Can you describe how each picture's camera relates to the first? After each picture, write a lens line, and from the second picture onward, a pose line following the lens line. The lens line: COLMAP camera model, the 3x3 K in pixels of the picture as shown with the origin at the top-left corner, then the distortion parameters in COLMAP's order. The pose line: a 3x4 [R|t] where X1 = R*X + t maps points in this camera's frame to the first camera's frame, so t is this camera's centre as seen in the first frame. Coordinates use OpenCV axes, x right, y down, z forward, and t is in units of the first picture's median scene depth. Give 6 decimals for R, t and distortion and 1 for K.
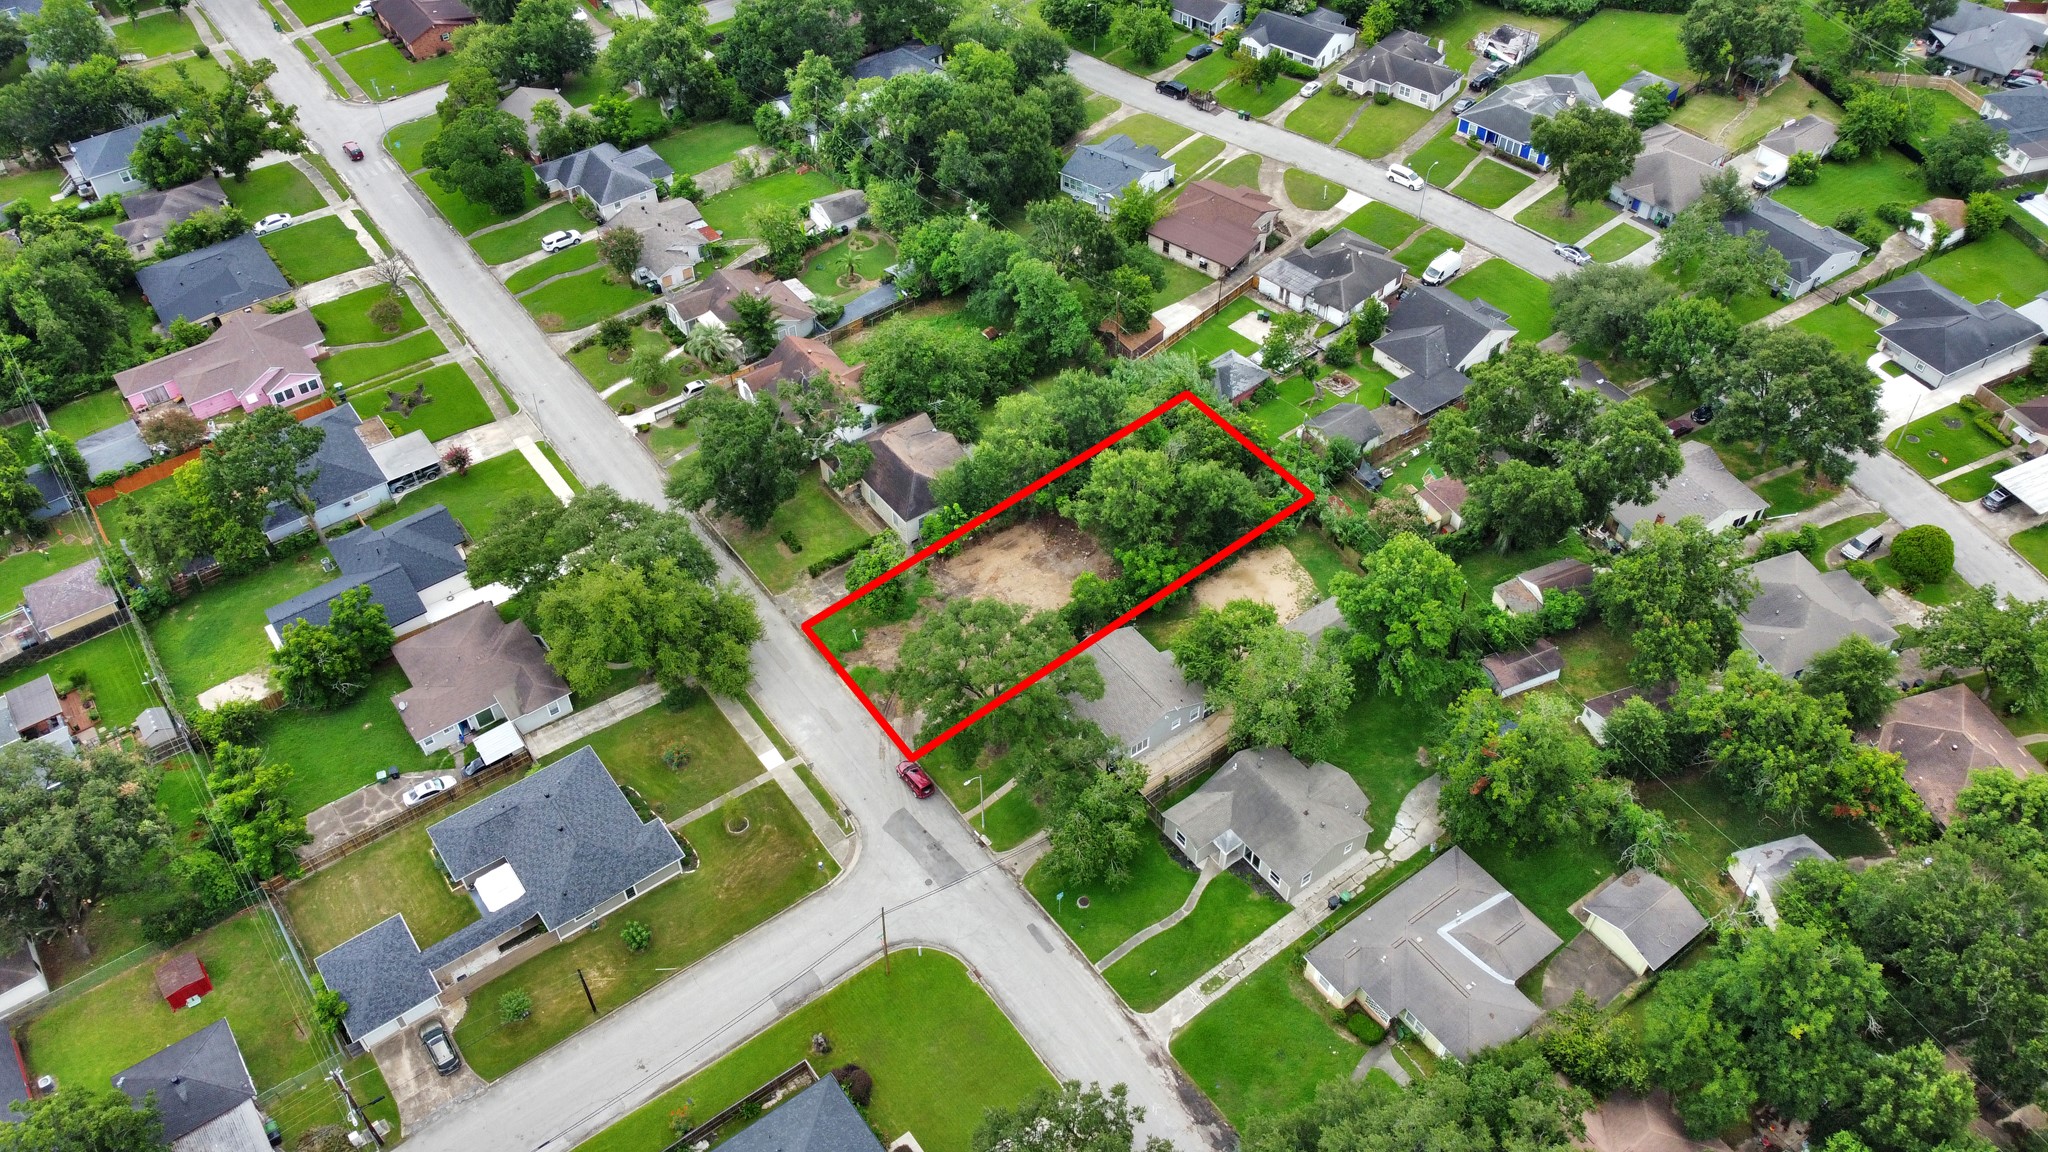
lens RADIAL K [[1550.5, 0, 1018.6], [0, 1550.5, 568.1], [0, 0, 1]] dist [0.001256, -0.009680]
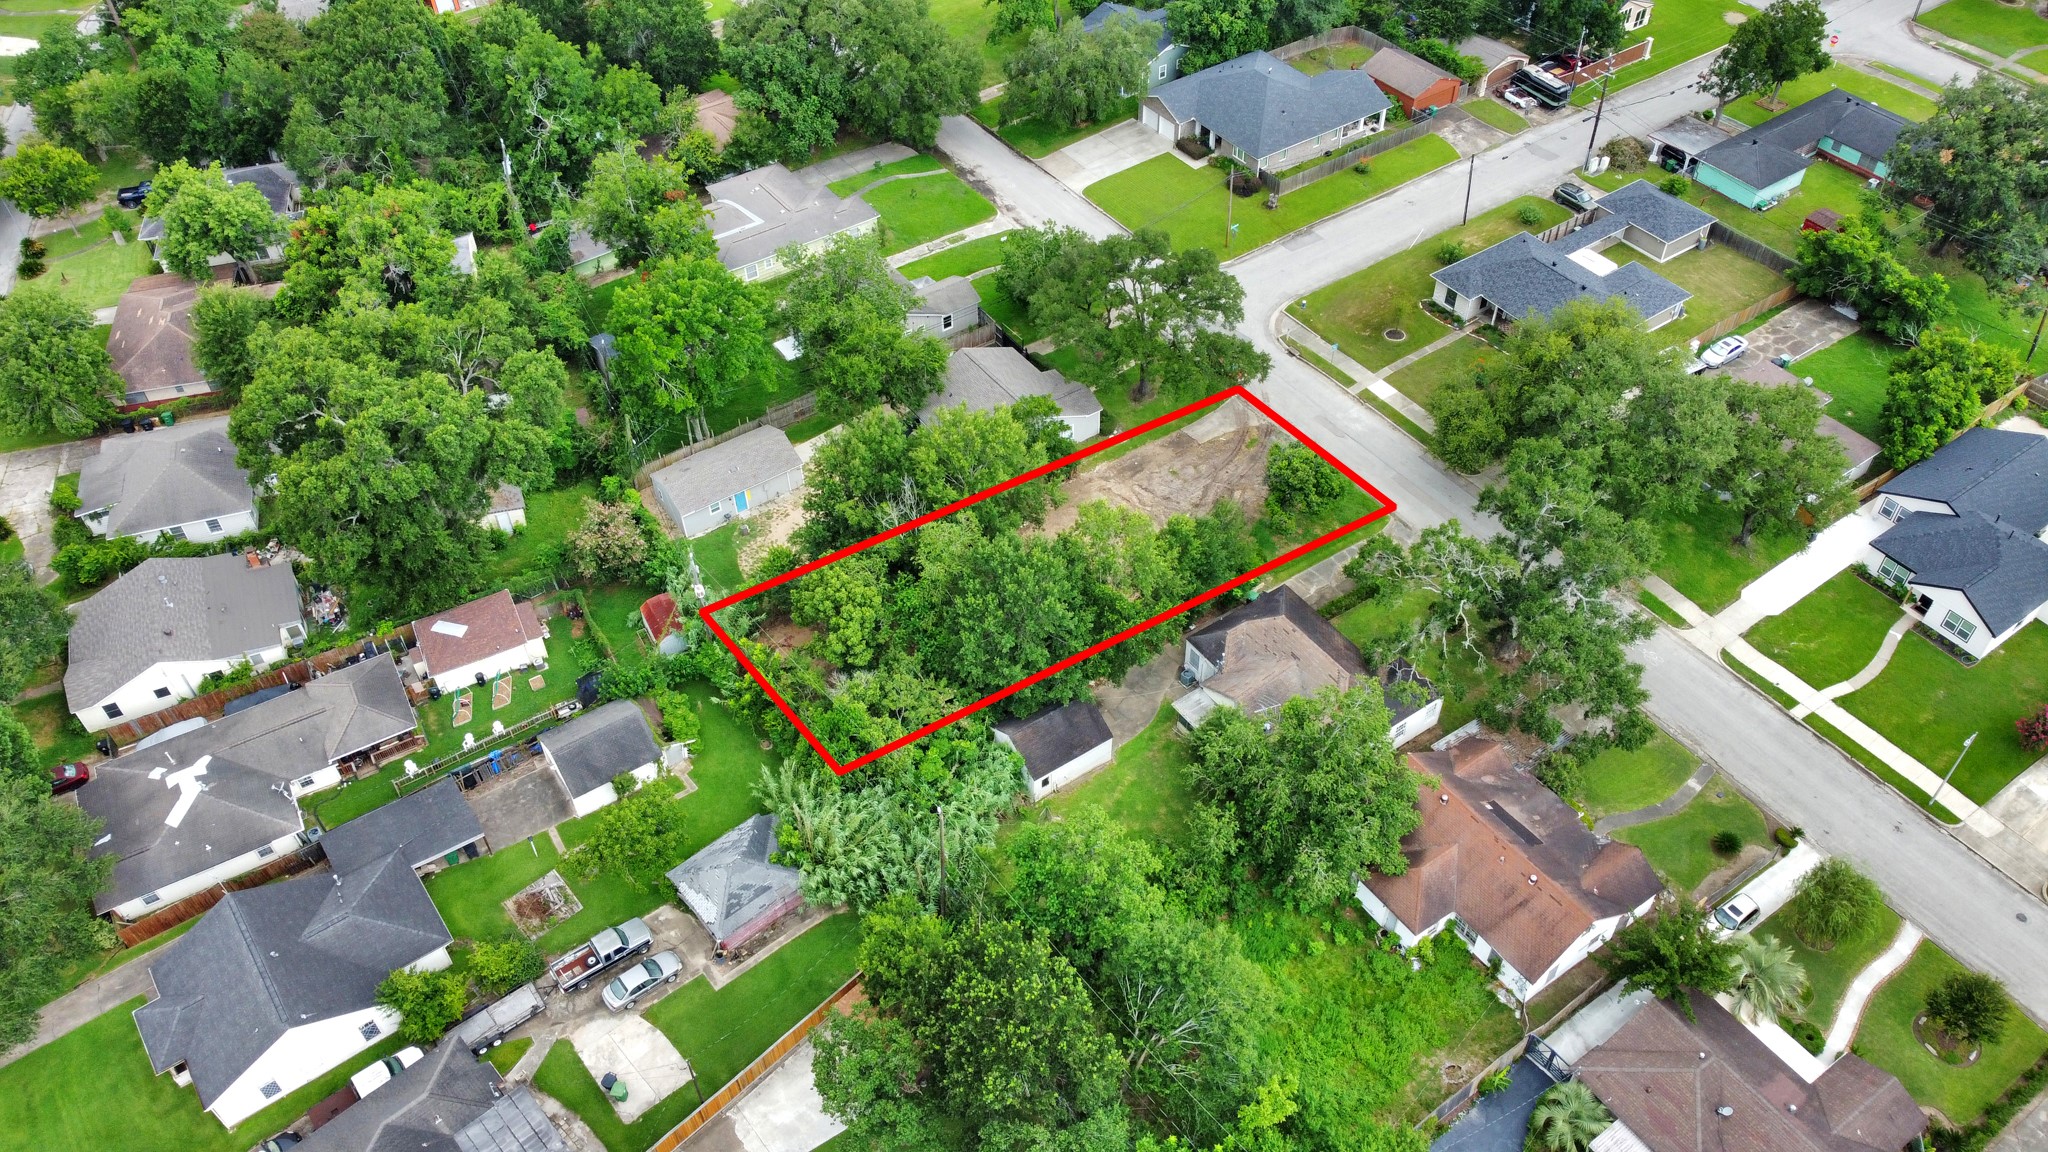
lens RADIAL K [[1550.5, 0, 1018.6], [0, 1550.5, 568.1], [0, 0, 1]] dist [0.001256, -0.009680]
pose [[-0.998995, -0.002977, 0.044717, 0.014259], [0.044723, -0.001674, 0.998998, -0.628613], [-0.002899, 0.999994, 0.001806, 0.840734]]
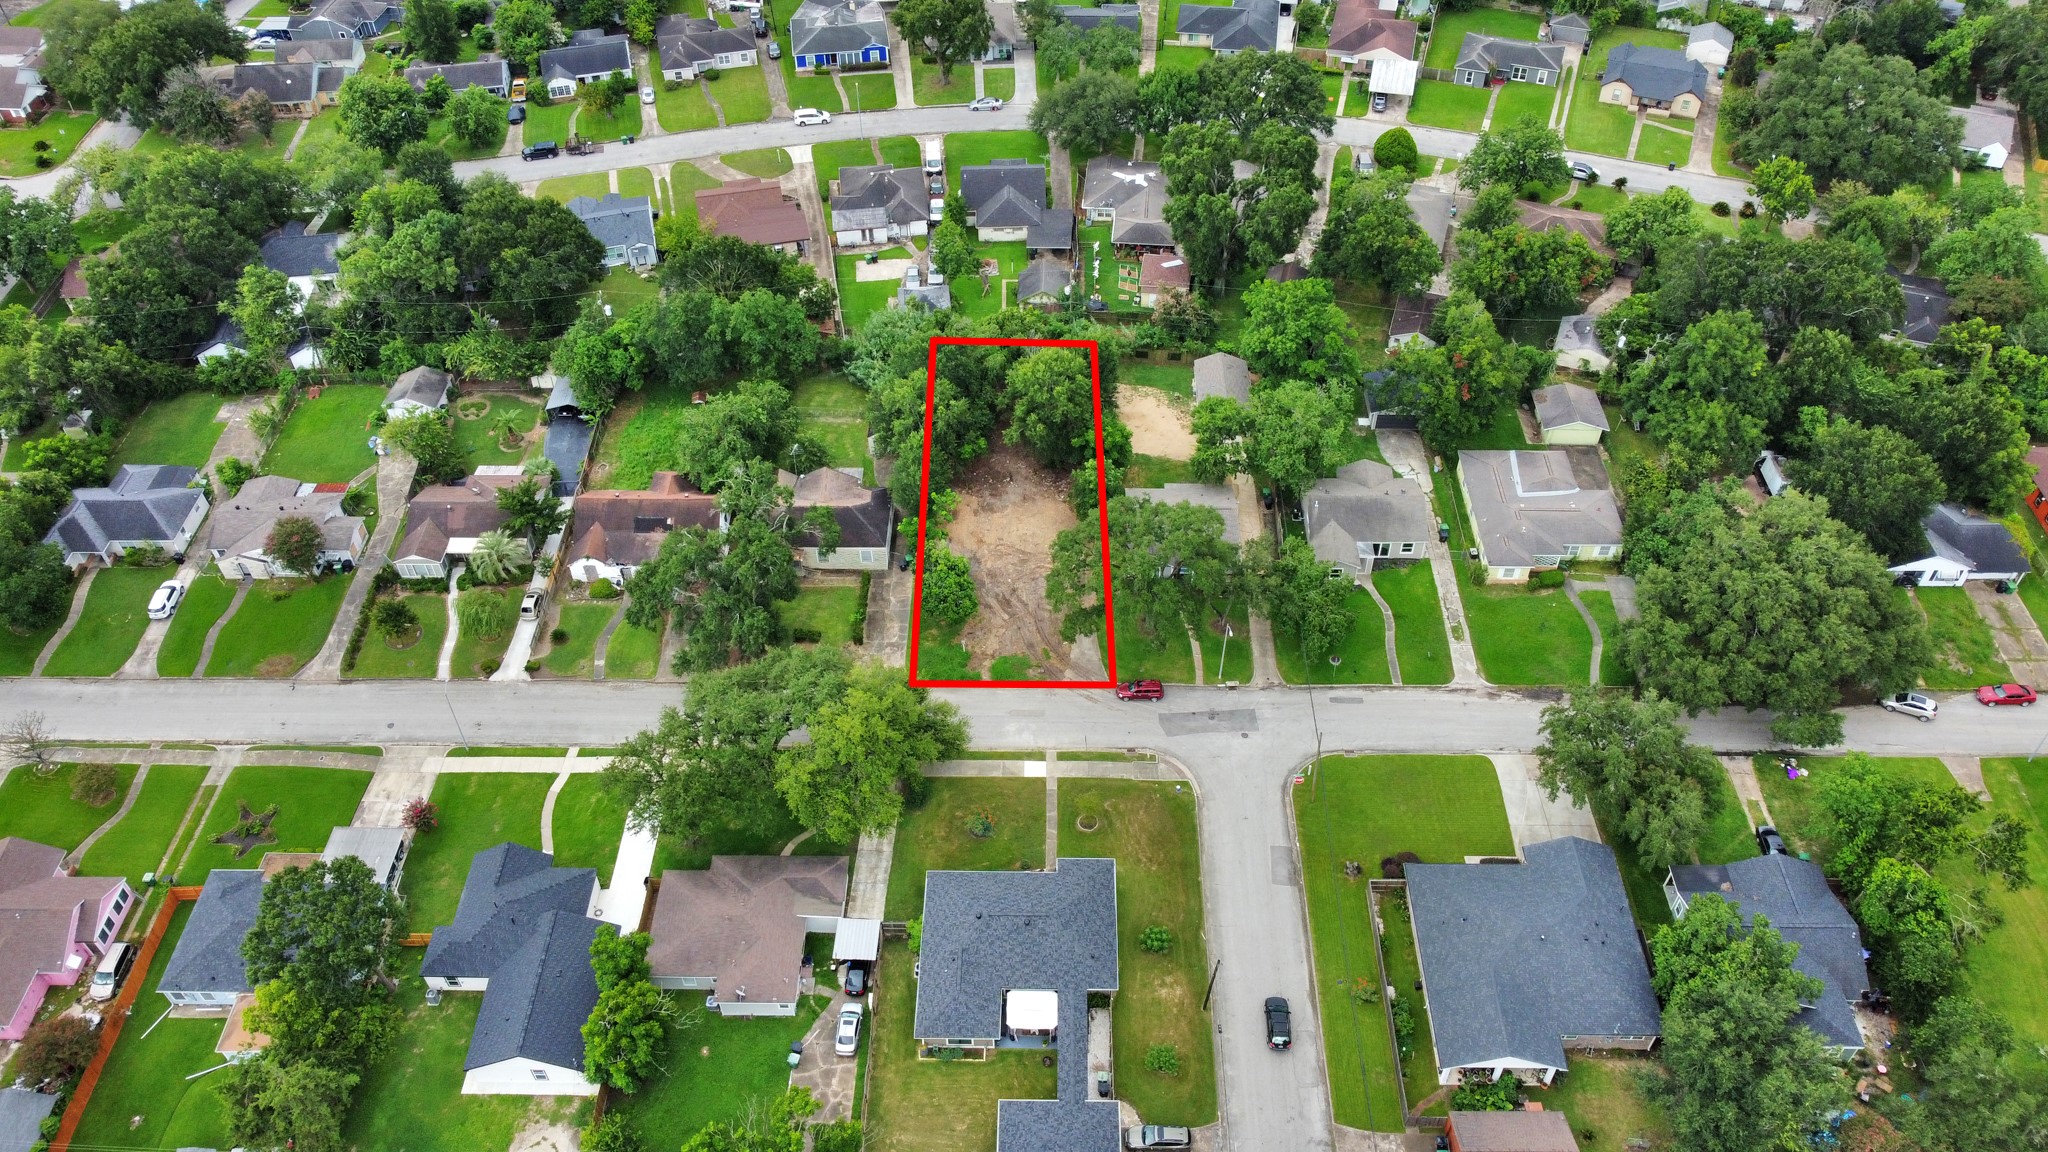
lens RADIAL K [[1550.5, 0, 1018.6], [0, 1550.5, 568.1], [0, 0, 1]] dist [0.001256, -0.009680]
pose [[0.609668, -0.560739, 0.560247, -0.495646], [0.571430, 0.800753, 0.179618, -0.125932], [-0.549338, 0.210635, 0.808616, 0.129661]]
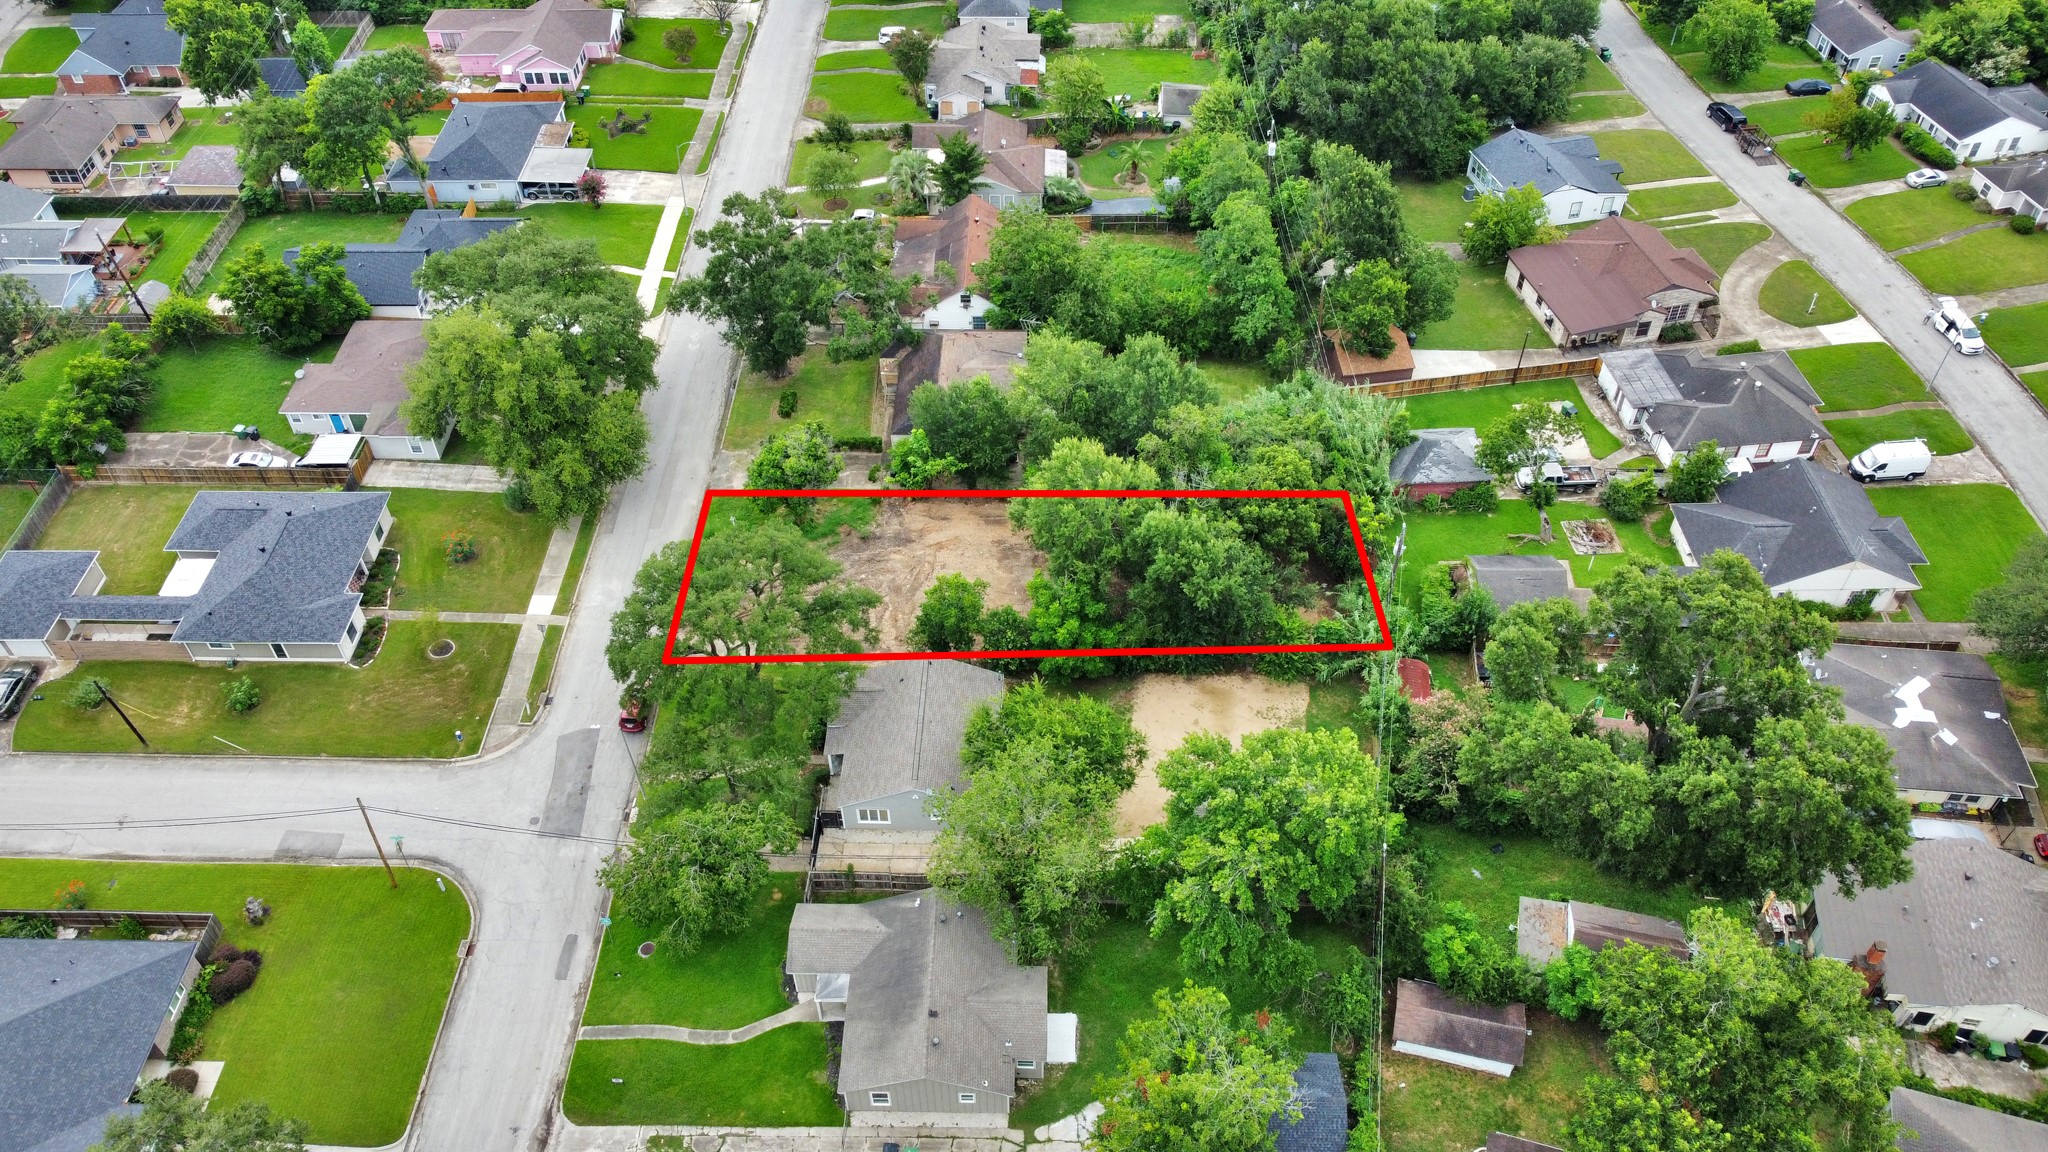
lens RADIAL K [[1550.5, 0, 1018.6], [0, 1550.5, 568.1], [0, 0, 1]] dist [0.001256, -0.009680]
pose [[0.790924, 0.434251, -0.431121, 0.291734], [-0.431896, 0.895262, 0.109415, -0.070051], [0.433479, 0.099661, 0.895636, 0.284006]]
